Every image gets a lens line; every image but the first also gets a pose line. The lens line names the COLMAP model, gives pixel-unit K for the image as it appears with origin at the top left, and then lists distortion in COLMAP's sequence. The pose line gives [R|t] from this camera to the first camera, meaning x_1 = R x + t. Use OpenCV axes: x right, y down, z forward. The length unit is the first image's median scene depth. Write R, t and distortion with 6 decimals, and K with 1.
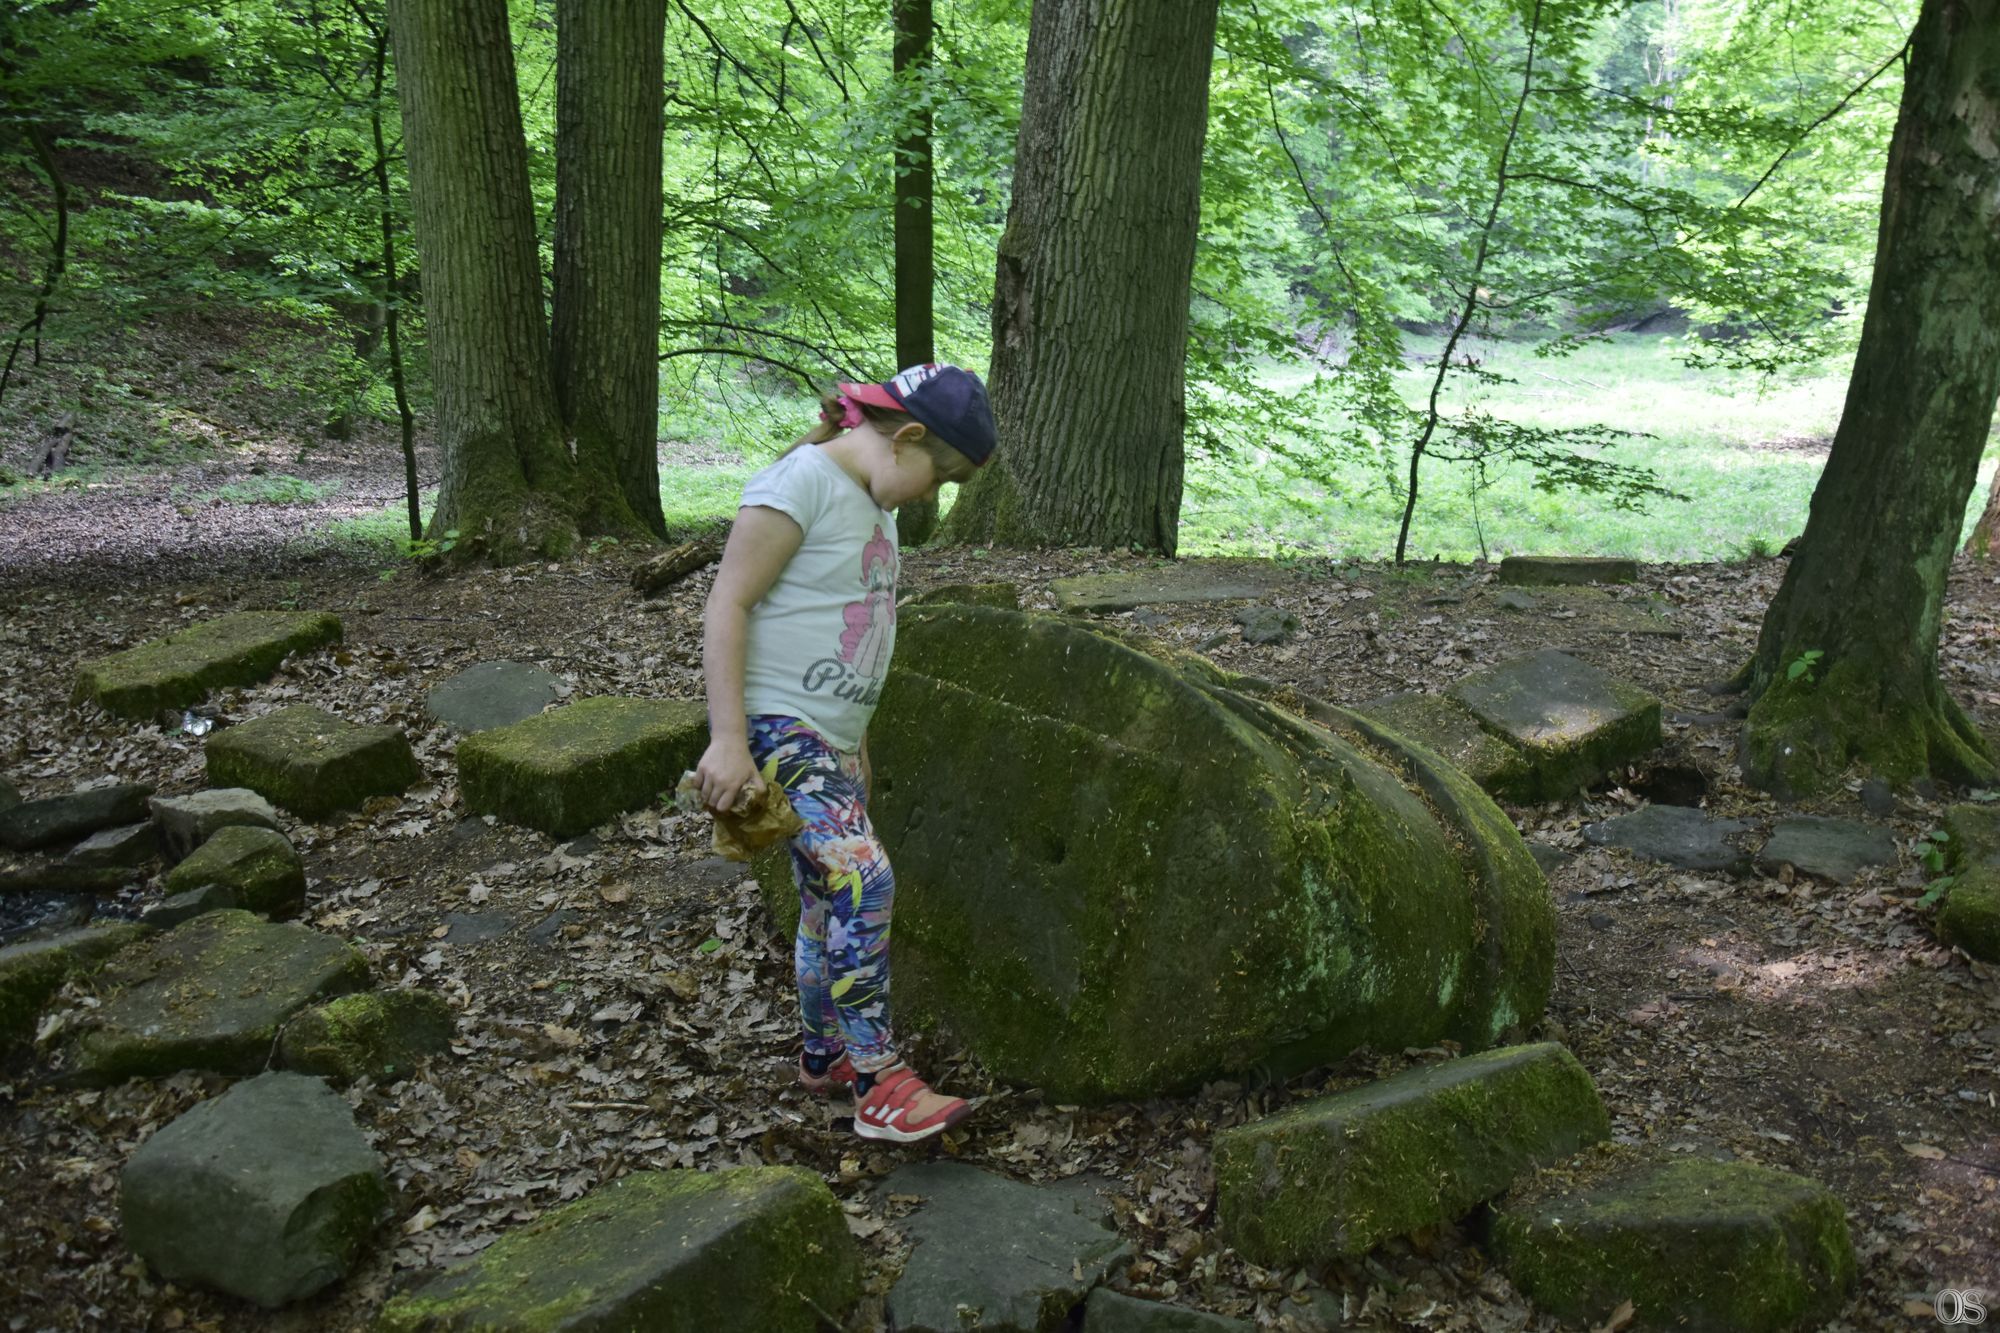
lens RADIAL K [[1515.6, 0, 1000.0], [0, 1515.6, 666.5], [0, 0, 1]] dist [-0.054093, -0.001110]
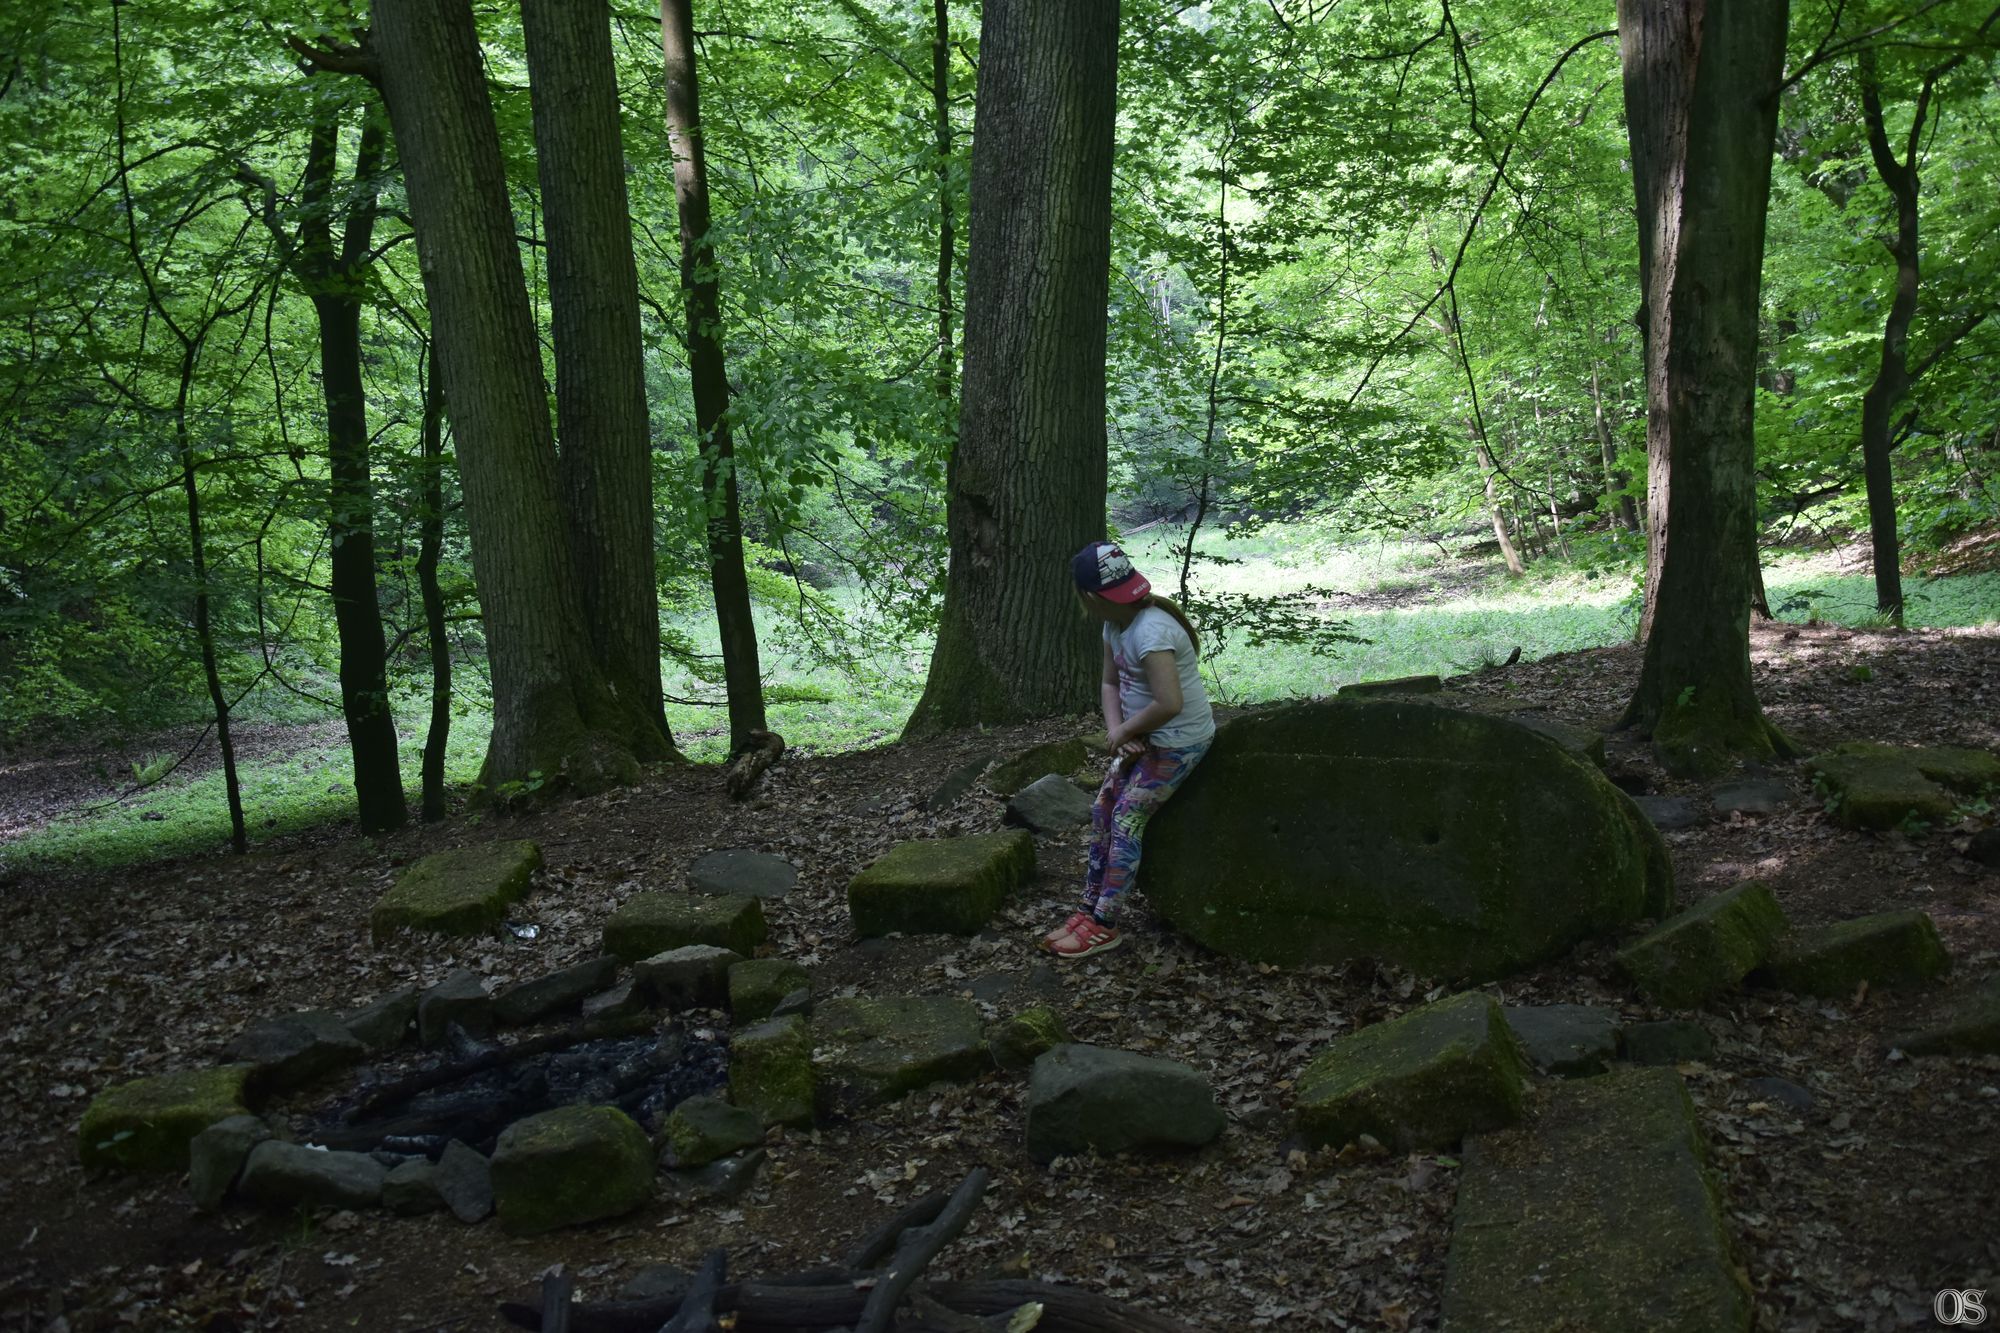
lens RADIAL K [[1515.6, 0, 1000.0], [0, 1515.6, 666.5], [0, 0, 1]] dist [-0.054093, -0.001110]
pose [[0.952085, -0.118008, 0.282149, -0.321527], [0.158852, 0.979165, -0.126497, 0.029068], [-0.261343, 0.165256, 0.950995, -0.168467]]
